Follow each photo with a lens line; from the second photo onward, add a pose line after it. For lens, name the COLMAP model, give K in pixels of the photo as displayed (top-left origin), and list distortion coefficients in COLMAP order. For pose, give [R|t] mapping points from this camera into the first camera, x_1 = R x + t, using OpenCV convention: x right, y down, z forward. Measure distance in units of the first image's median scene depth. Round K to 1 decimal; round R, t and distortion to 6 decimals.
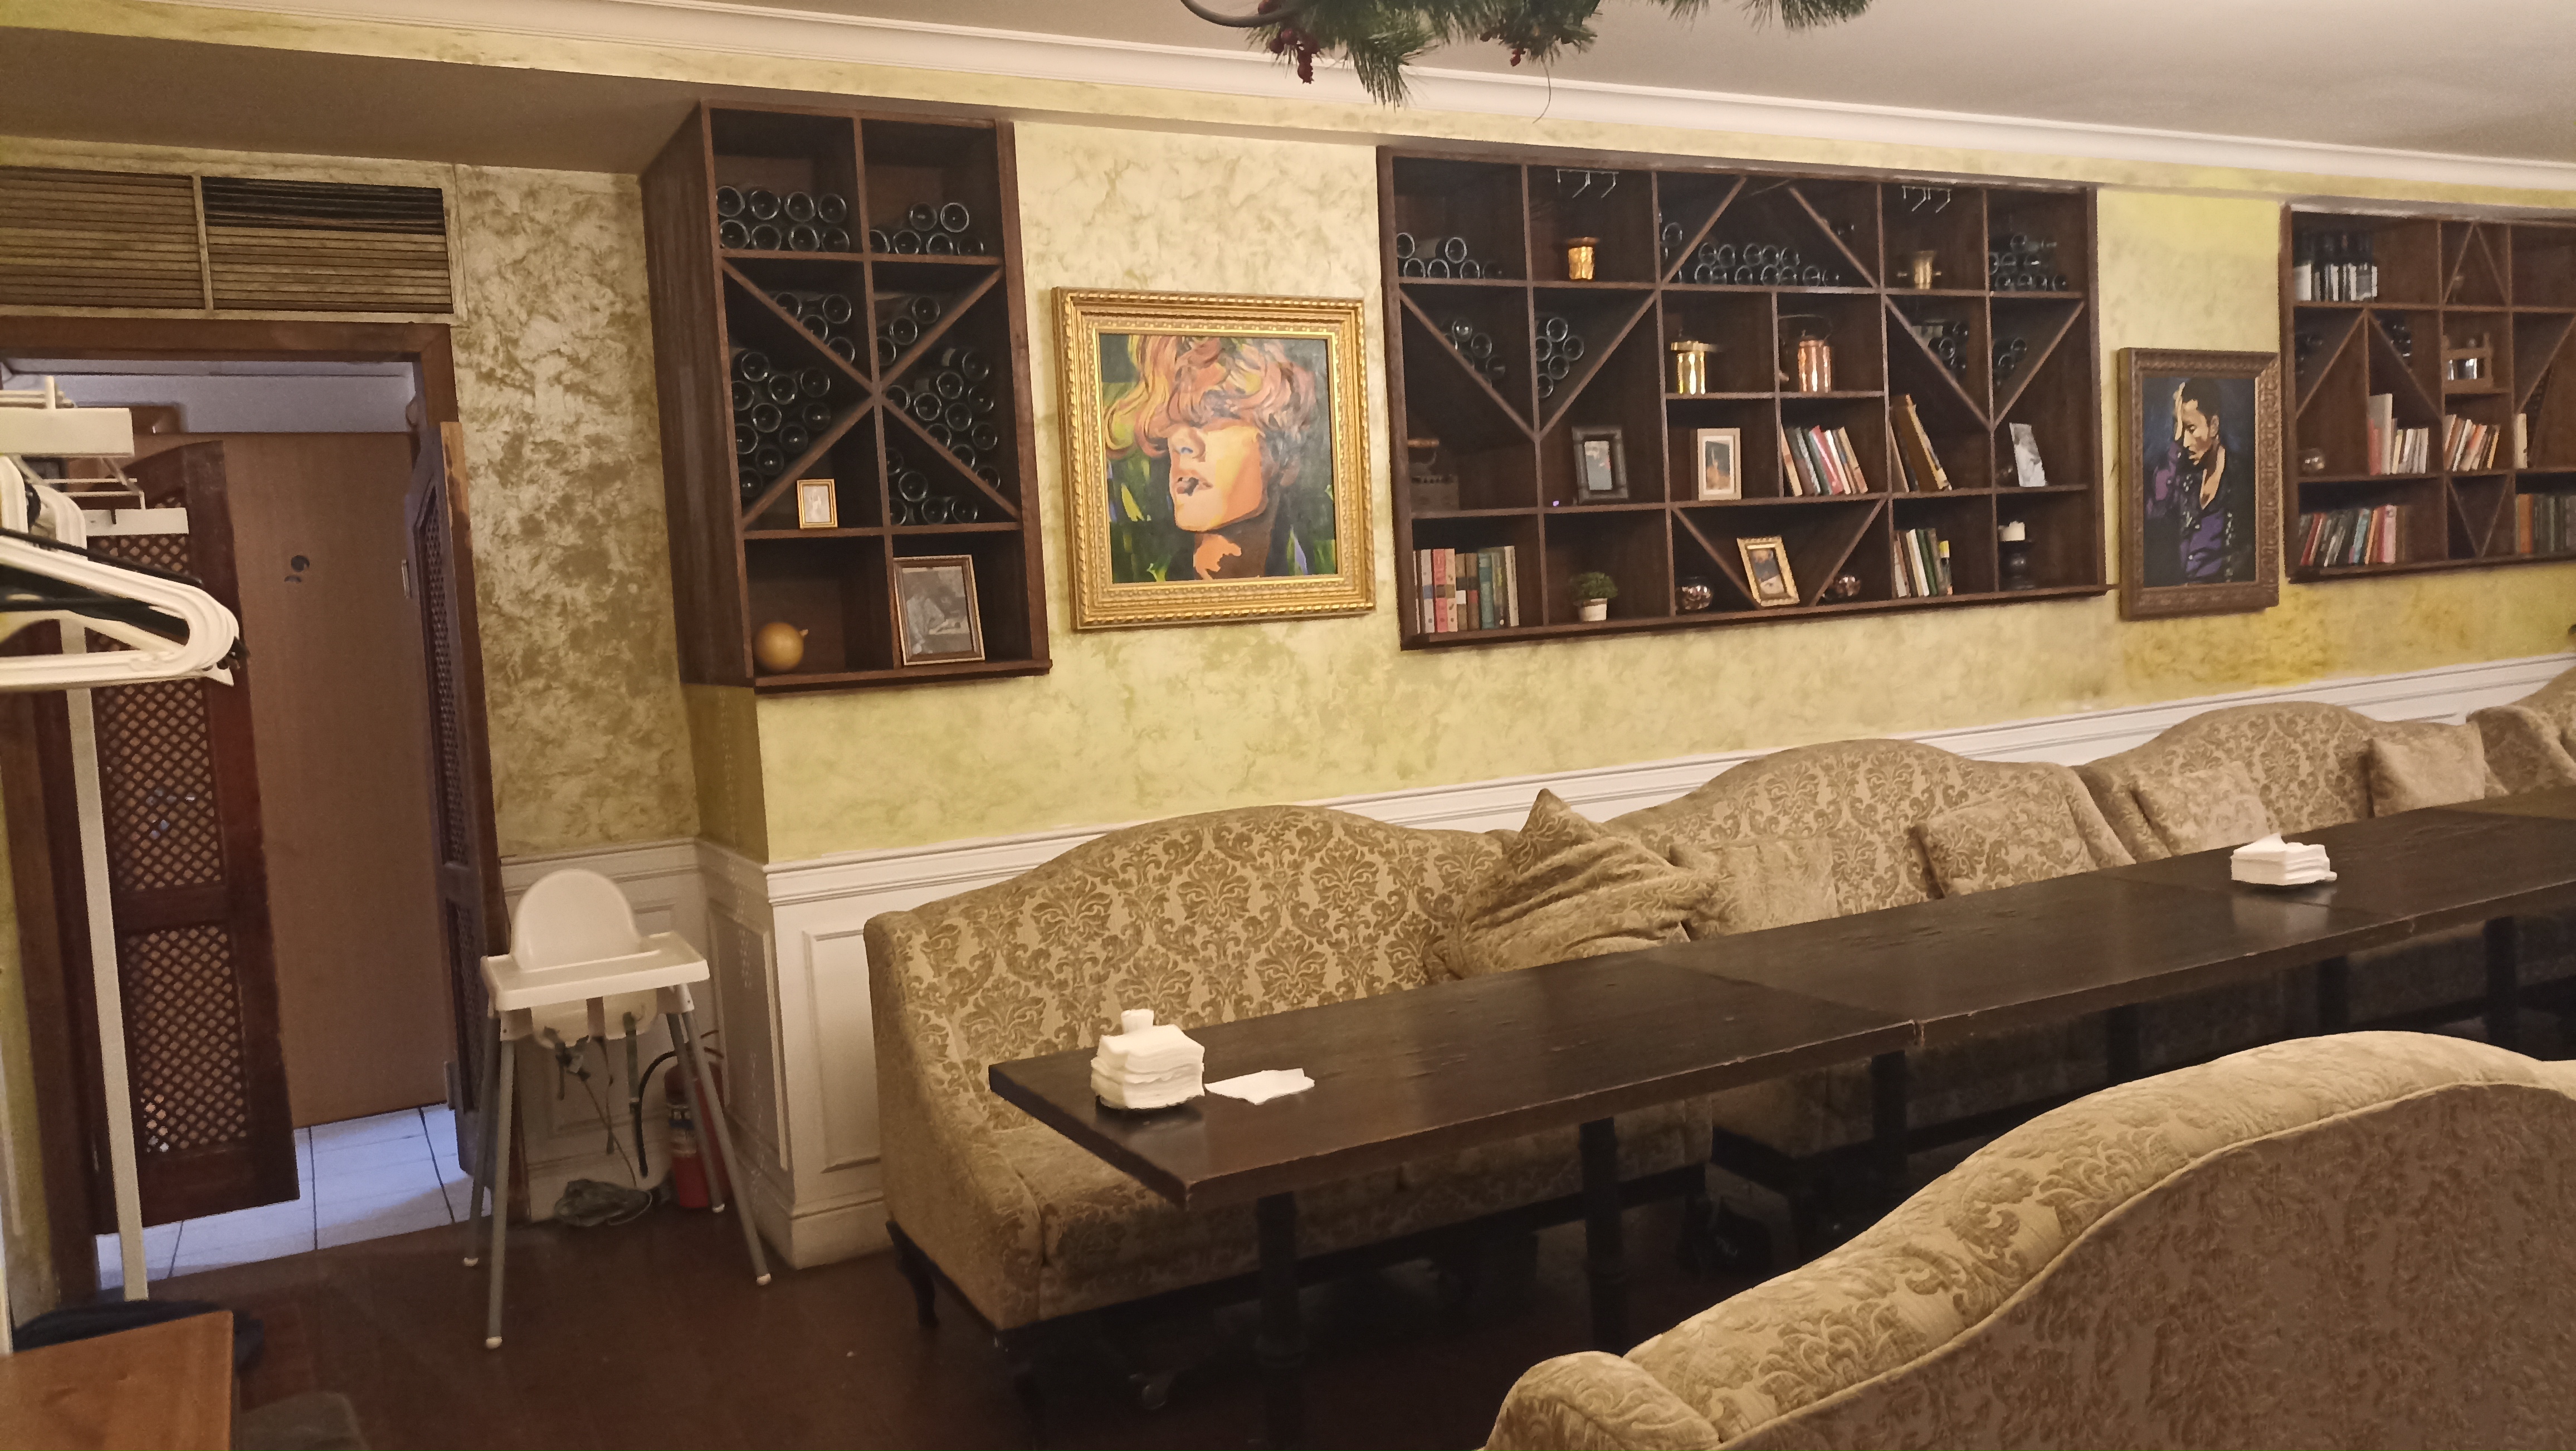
lens RADIAL K [[1886.9, 0, 1292.2], [0, 1886.9, 714.8], [0, 0, 1]] dist [0.035686, -0.020621]
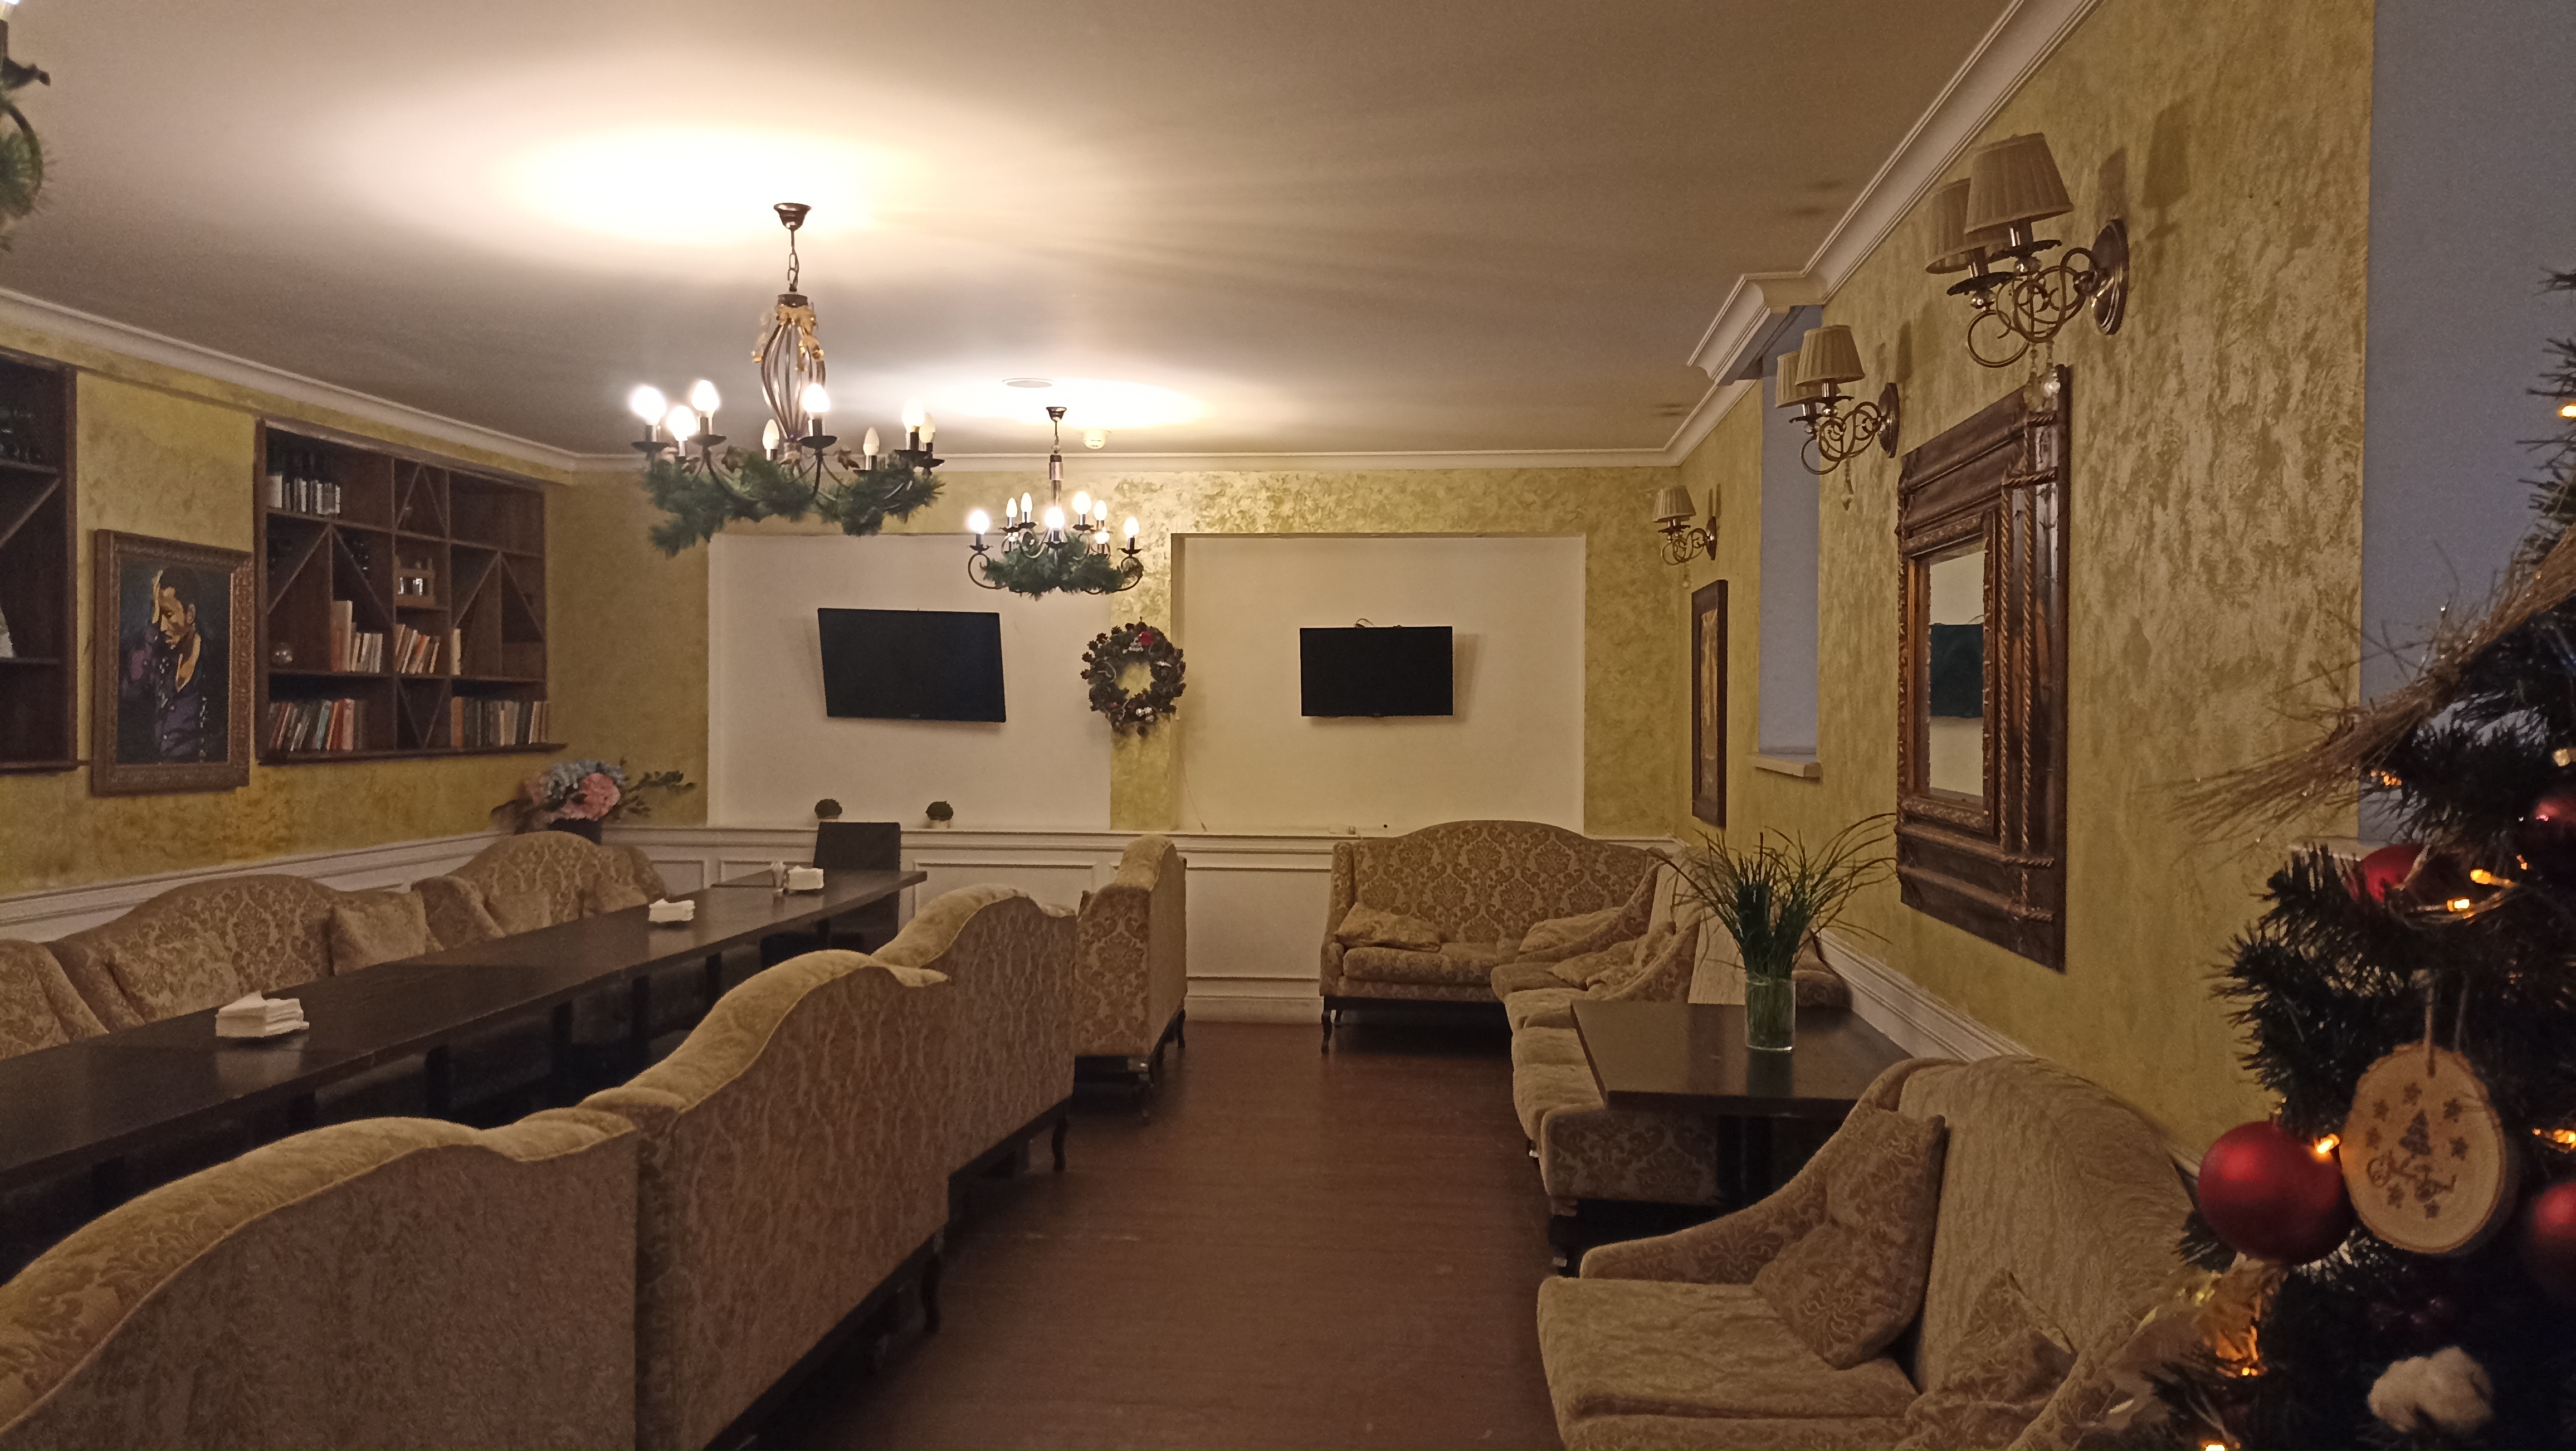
lens RADIAL K [[1886.9, 0, 1293.1], [0, 1886.9, 736.6], [0, 0, 1]] dist [0.035686, -0.020621]
pose [[0.548520, 0.048688, 0.834719, -0.069068], [0.018822, 0.997331, -0.070542, 0.002301], [-0.835925, 0.054405, 0.546140, -0.099491]]
